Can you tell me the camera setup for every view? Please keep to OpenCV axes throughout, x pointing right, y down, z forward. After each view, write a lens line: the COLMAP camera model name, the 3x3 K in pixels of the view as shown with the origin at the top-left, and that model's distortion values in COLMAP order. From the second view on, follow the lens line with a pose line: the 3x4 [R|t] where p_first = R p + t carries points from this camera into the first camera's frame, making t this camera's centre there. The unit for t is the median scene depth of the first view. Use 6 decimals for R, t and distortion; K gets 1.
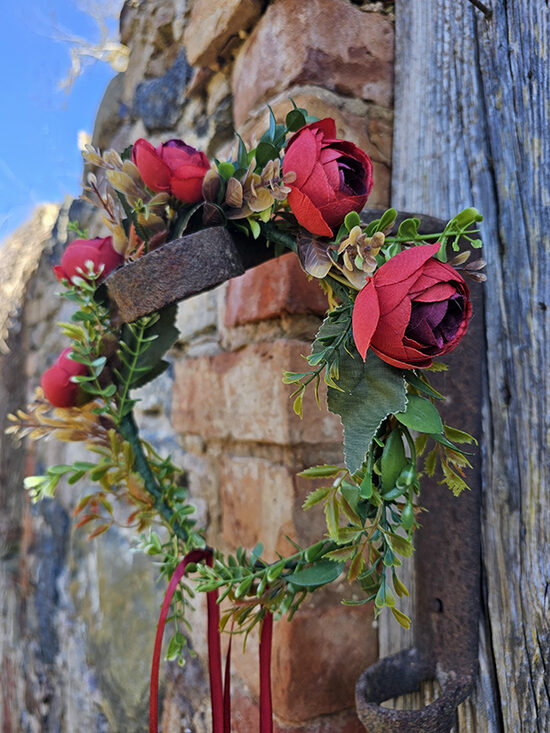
lens RADIAL K [[511.1, 0, 274.7], [0, 511.1, 363.1], [0, 0, 1]] dist [-0.008108, 0.000390]
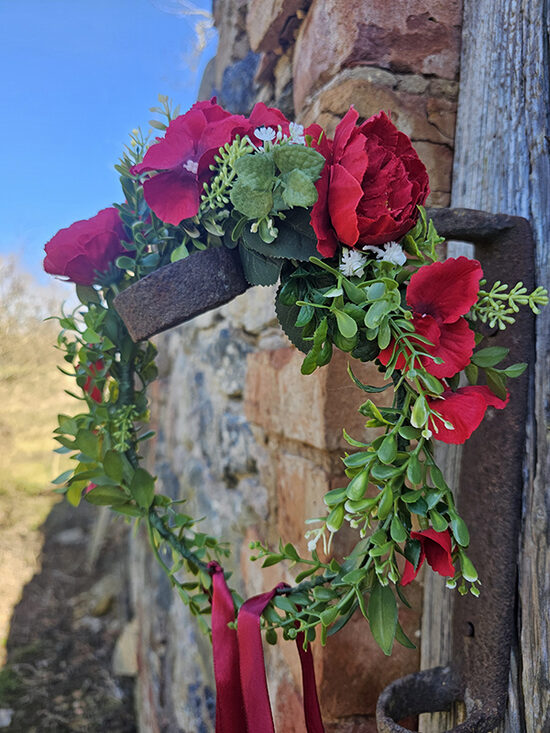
lens RADIAL K [[509.8, 0, 280.7], [0, 509.8, 369.4], [0, 0, 1]] dist [-0.006030, -0.000753]
pose [[0.973620, 0.017675, -0.227488, 0.156406], [-0.001213, 0.997382, 0.072305, -0.064501], [0.228171, -0.070121, 0.971093, 0.029482]]
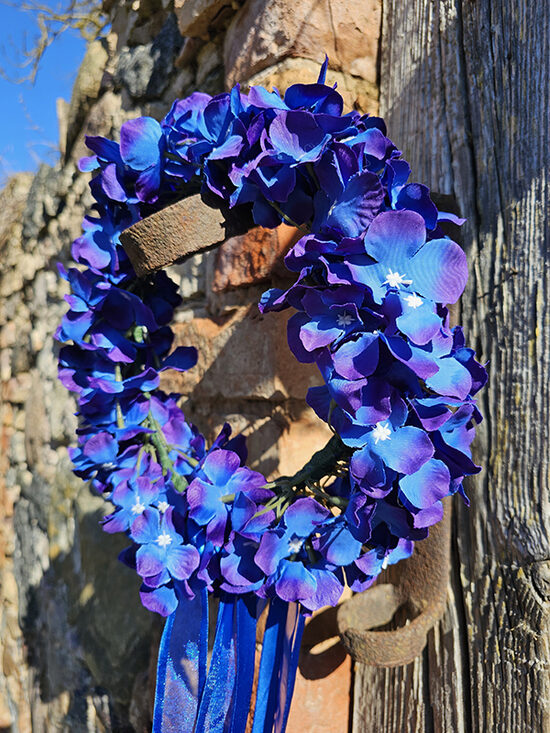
lens RADIAL K [[507.3, 0, 268.9], [0, 507.3, 362.4], [0, 0, 1]] dist [-0.004399, 0.000181]
pose [[0.998868, 0.012339, 0.045945, -0.039163], [-0.014152, 0.999125, 0.039348, 0.037205], [-0.045419, -0.039954, 0.998169, -0.058395]]
